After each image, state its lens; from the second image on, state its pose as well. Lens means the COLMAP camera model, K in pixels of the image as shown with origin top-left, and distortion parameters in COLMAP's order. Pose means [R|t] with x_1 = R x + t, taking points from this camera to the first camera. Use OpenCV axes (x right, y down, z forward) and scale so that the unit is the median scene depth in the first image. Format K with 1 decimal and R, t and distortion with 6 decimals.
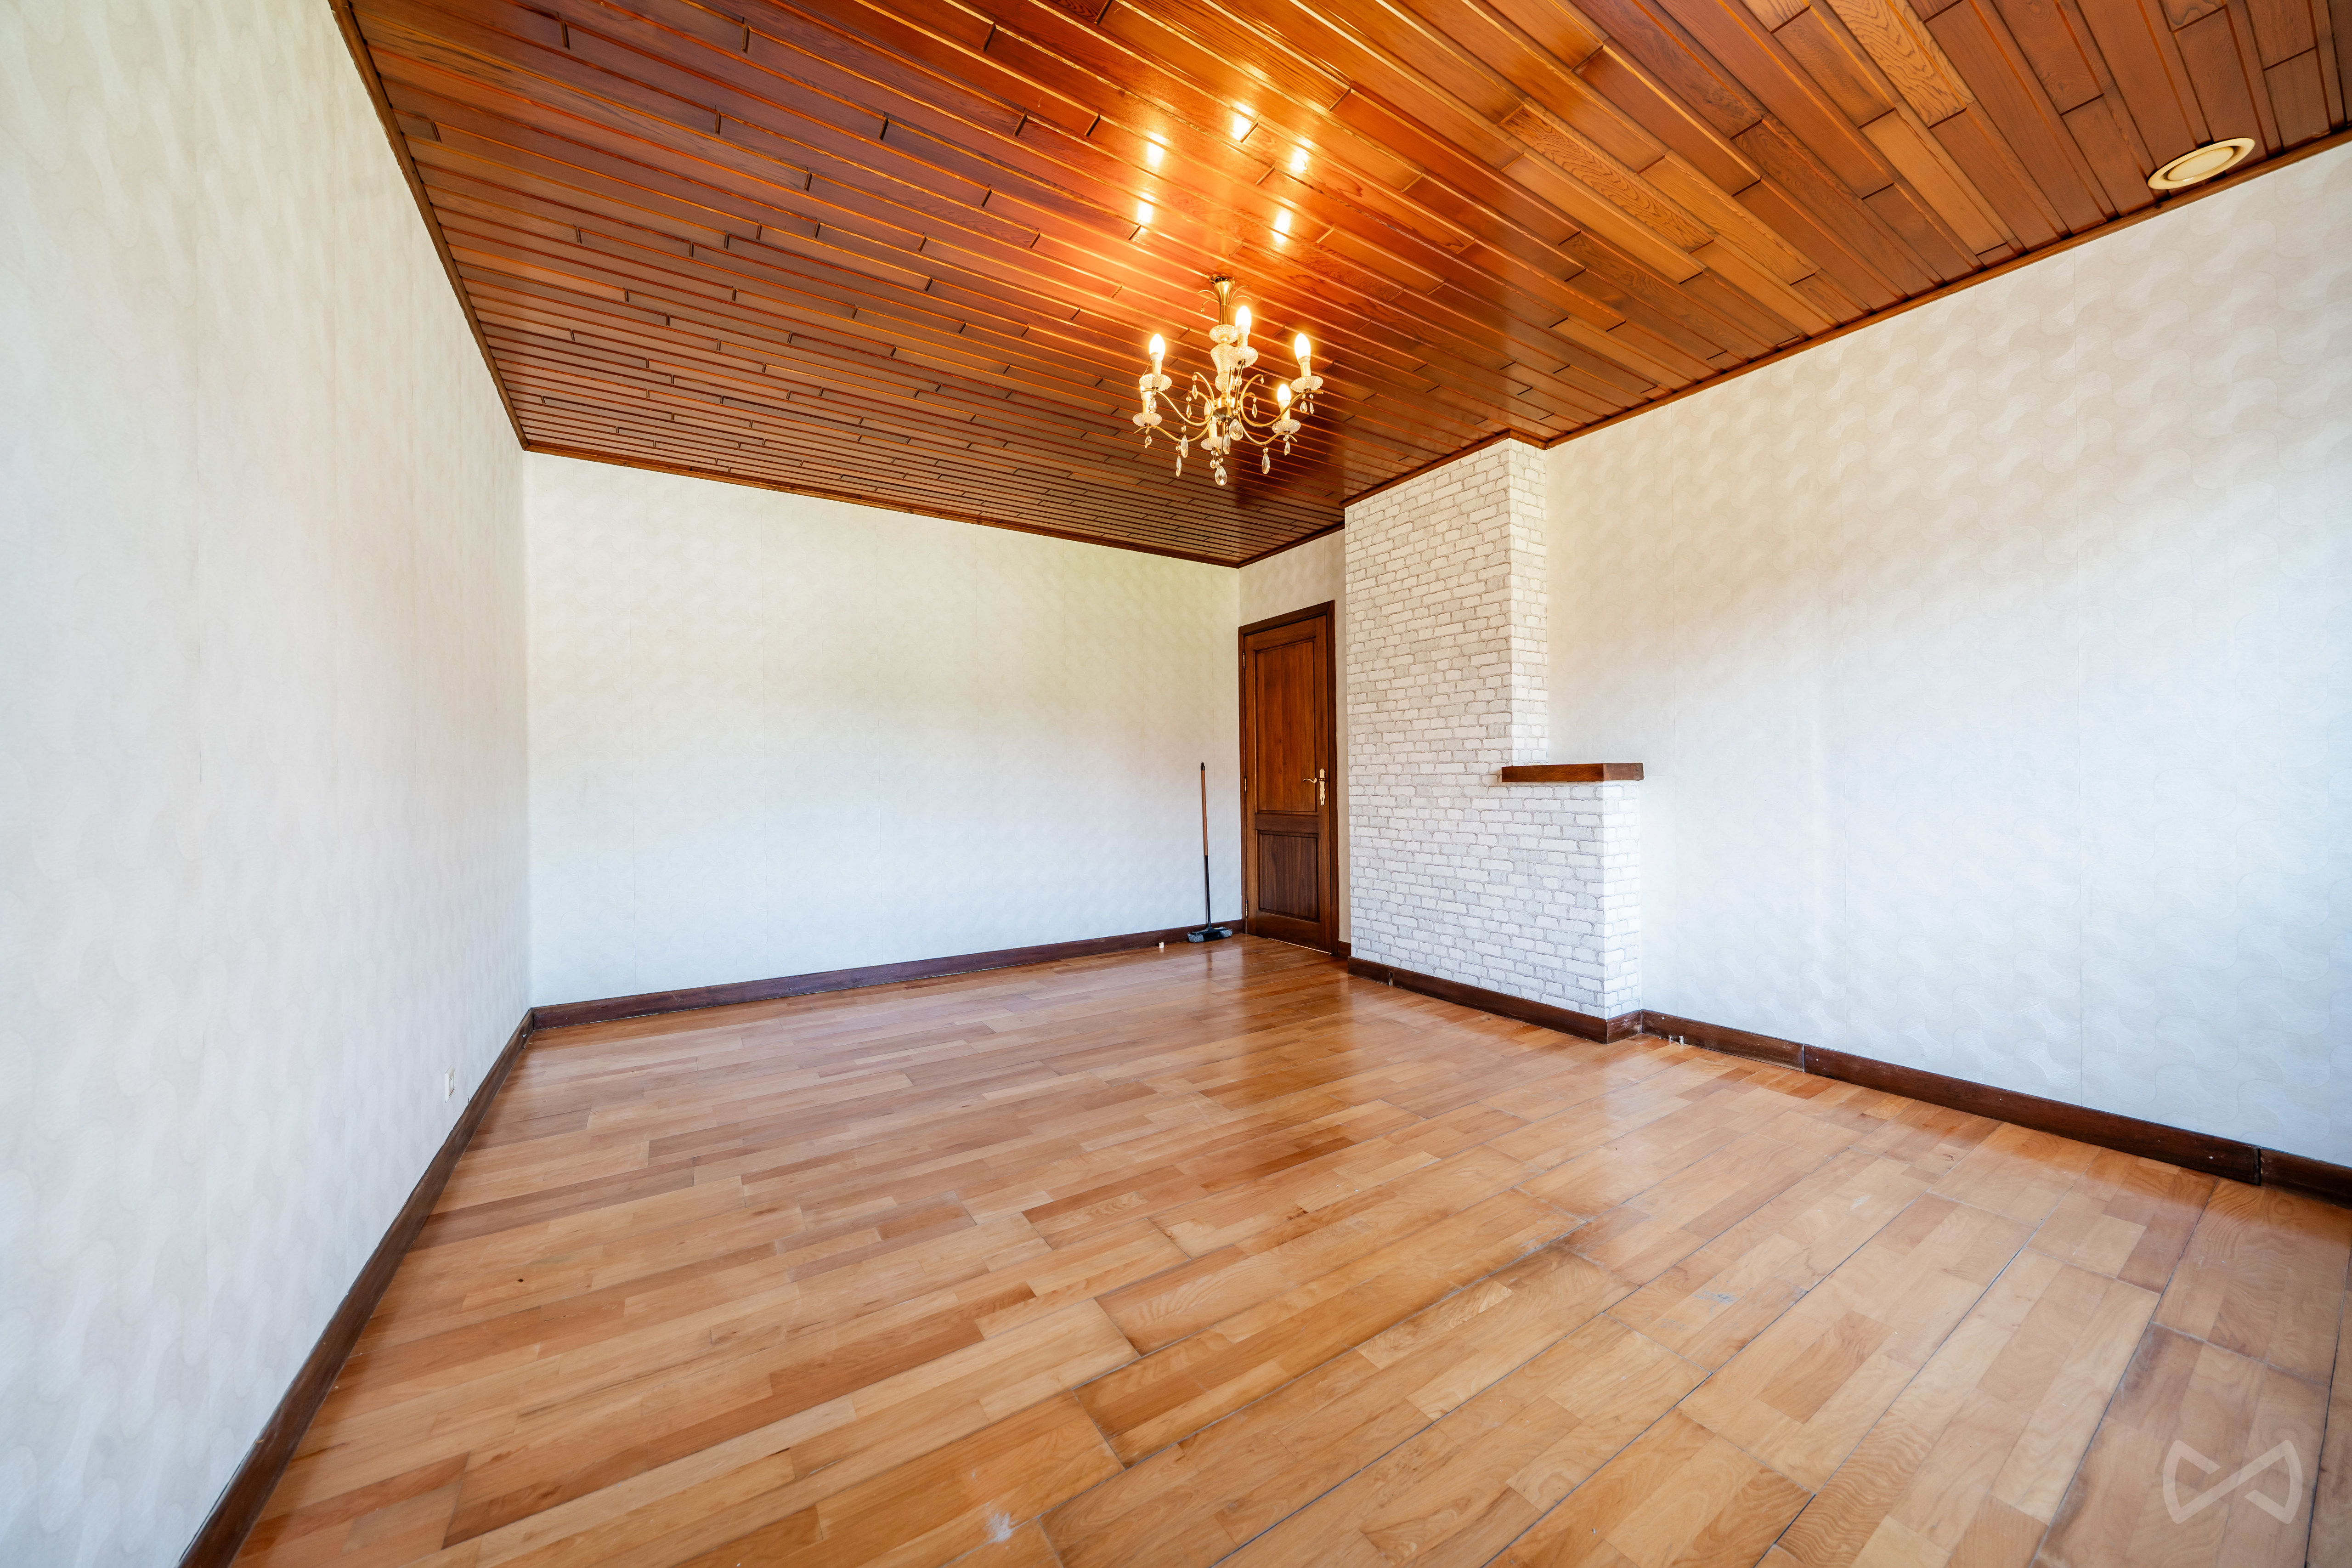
lens RADIAL K [[800.7, 0, 1175.7], [0, 800.7, 784.3], [0, 0, 1]] dist [-0.000223, 0.000073]
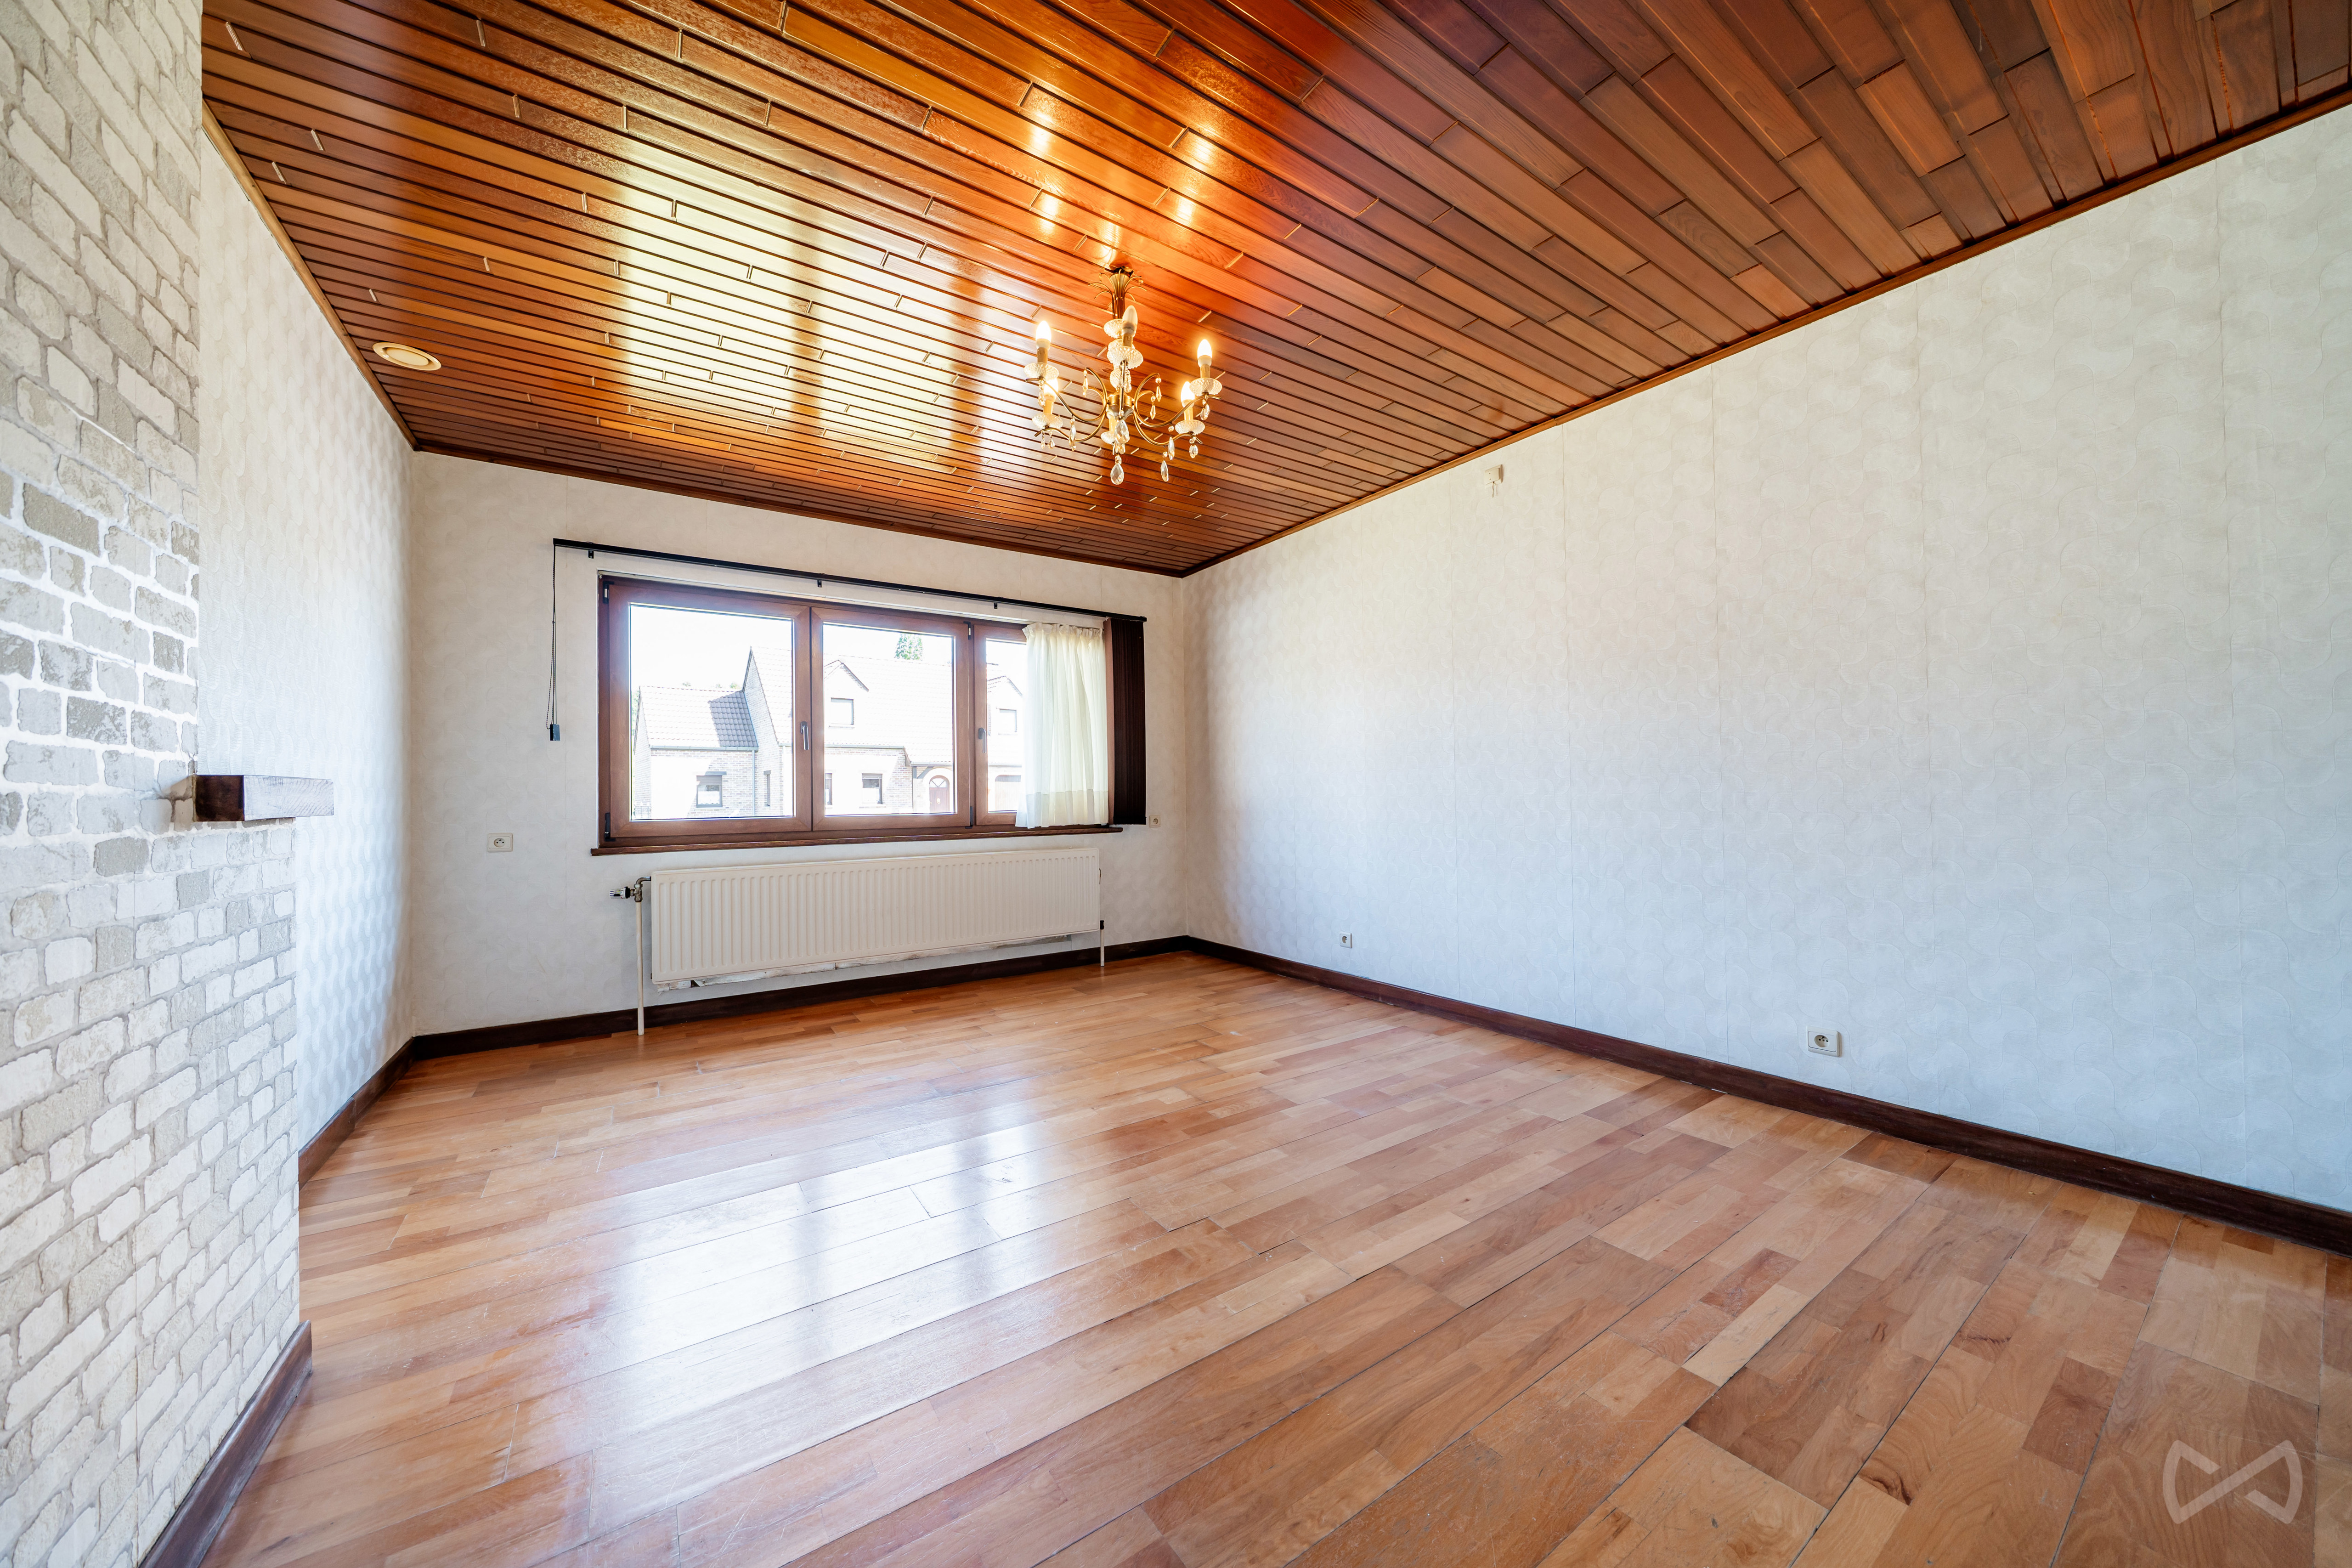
lens RADIAL K [[800.7, 0, 1174.7], [0, 800.7, 789.4], [0, 0, 1]] dist [-0.000223, 0.000073]
pose [[-0.999080, 0.027537, -0.032883, 0.048754], [0.027657, 0.999612, -0.003184, -0.007645], [0.032783, -0.004091, -0.999454, 2.346287]]
